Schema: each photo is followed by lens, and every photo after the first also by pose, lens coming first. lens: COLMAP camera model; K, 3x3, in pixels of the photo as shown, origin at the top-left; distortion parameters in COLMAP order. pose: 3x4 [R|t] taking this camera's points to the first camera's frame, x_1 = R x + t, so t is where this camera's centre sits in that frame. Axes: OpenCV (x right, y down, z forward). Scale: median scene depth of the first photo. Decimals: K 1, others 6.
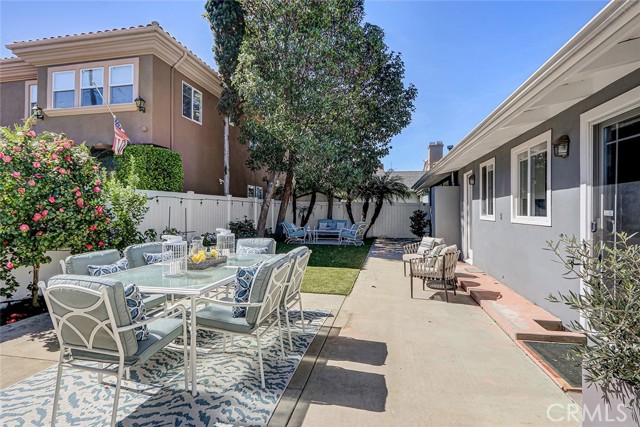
lens RADIAL K [[312.7, 0, 320.0], [0, 312.7, 213.5], [0, 0, 1]] dist [-0.002110, -0.000486]
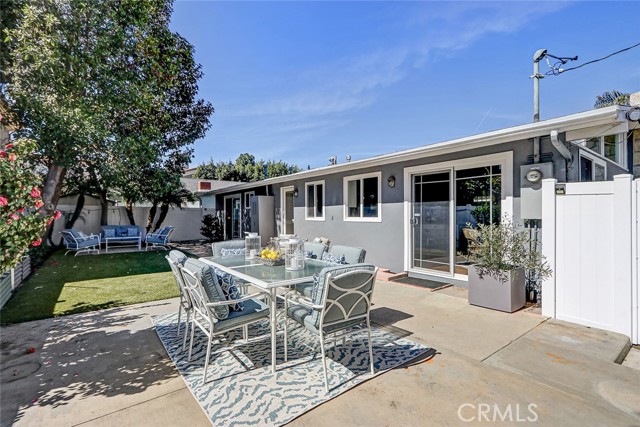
lens RADIAL K [[293.5, 0, 299.4], [0, 293.5, 220.3], [0, 0, 1]] dist [0.002798, 0.000053]
pose [[0.678413, -0.019499, 0.734422, -1.013507], [0.012843, 0.999810, 0.014682, -0.003853], [-0.734569, -0.000528, 0.678534, 0.169043]]
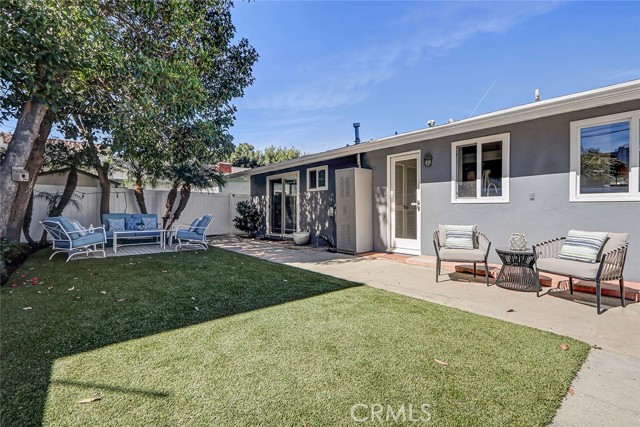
lens RADIAL K [[286.3, 0, 301.0], [0, 286.3, 214.5], [0, 0, 1]] dist [-0.003519, -0.000265]
pose [[0.640206, -0.015872, 0.768040, -0.802195], [0.008497, 0.999872, 0.013581, 0.071228], [-0.768157, -0.002169, 0.640258, 1.573065]]
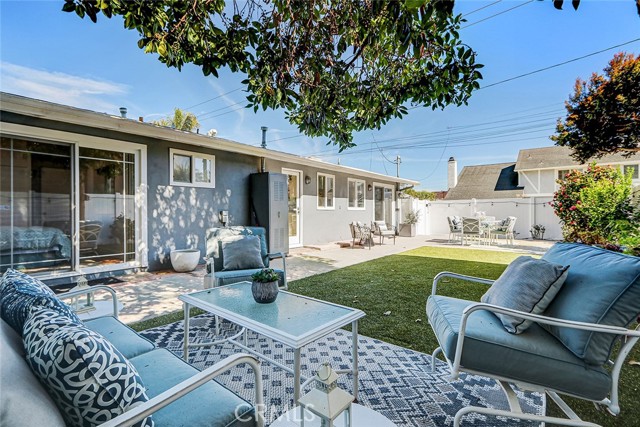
lens RADIAL K [[291.2, 0, 320.0], [0, 291.2, 213.5], [0, 0, 1]] dist [0.000128, -0.000200]
pose [[-0.893858, -0.032644, 0.447159, -0.227048], [-0.020438, 0.999276, 0.032095, -0.015571], [-0.447883, 0.019549, -0.893878, 4.355587]]
